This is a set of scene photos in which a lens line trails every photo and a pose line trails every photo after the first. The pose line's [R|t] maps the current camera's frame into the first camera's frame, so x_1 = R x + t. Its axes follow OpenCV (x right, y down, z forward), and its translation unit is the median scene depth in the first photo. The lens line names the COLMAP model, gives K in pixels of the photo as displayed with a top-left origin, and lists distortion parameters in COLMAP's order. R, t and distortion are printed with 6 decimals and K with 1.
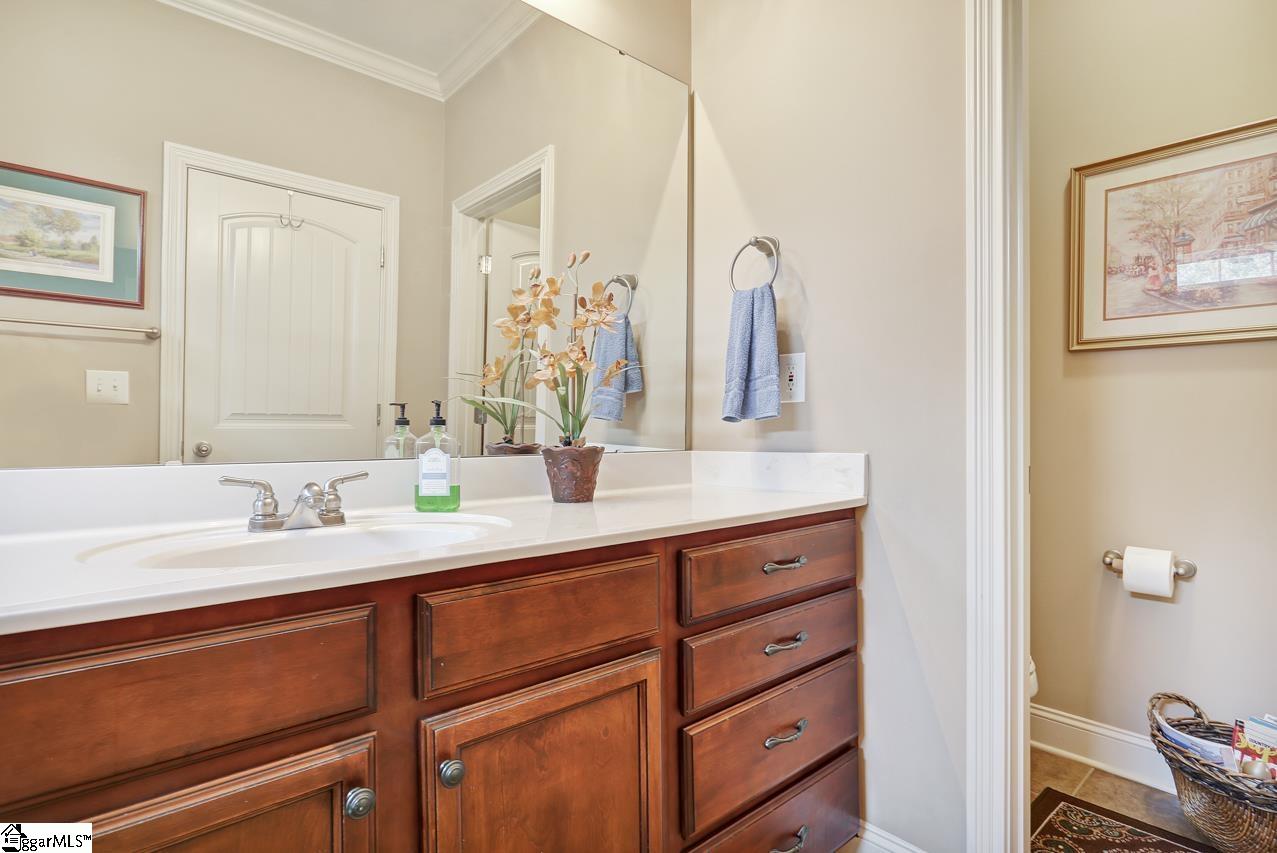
lens RADIAL K [[644.0, 0, 635.4], [0, 644.0, 428.1], [0, 0, 1]] dist [-0.019719, 0.001008]
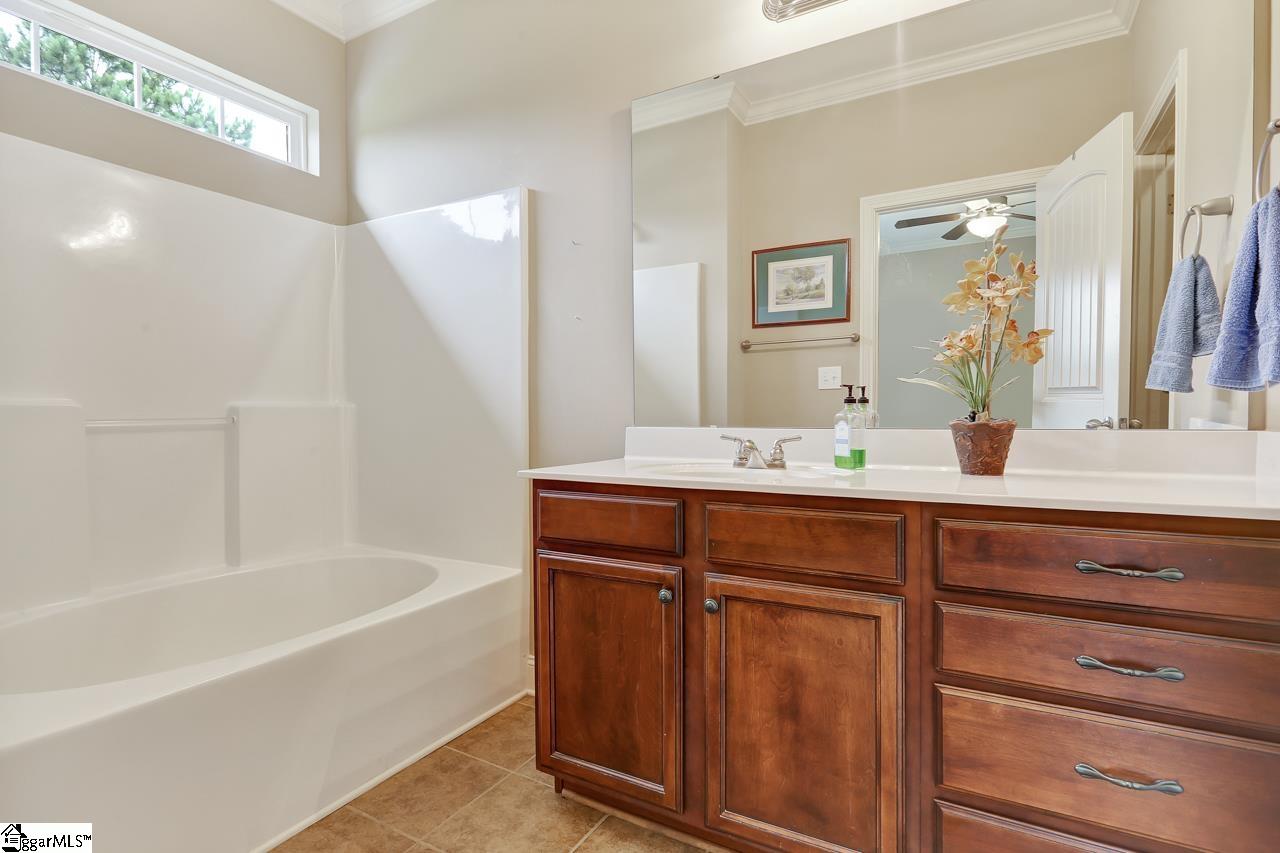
lens RADIAL K [[634.8, 0, 630.0], [0, 634.8, 417.4], [0, 0, 1]] dist [-0.005144, 0.001327]
pose [[0.307229, 0.007793, -0.951604, 0.899867], [0.017531, 0.999750, 0.013847, -0.001811], [0.951474, -0.020937, 0.307016, 0.187281]]
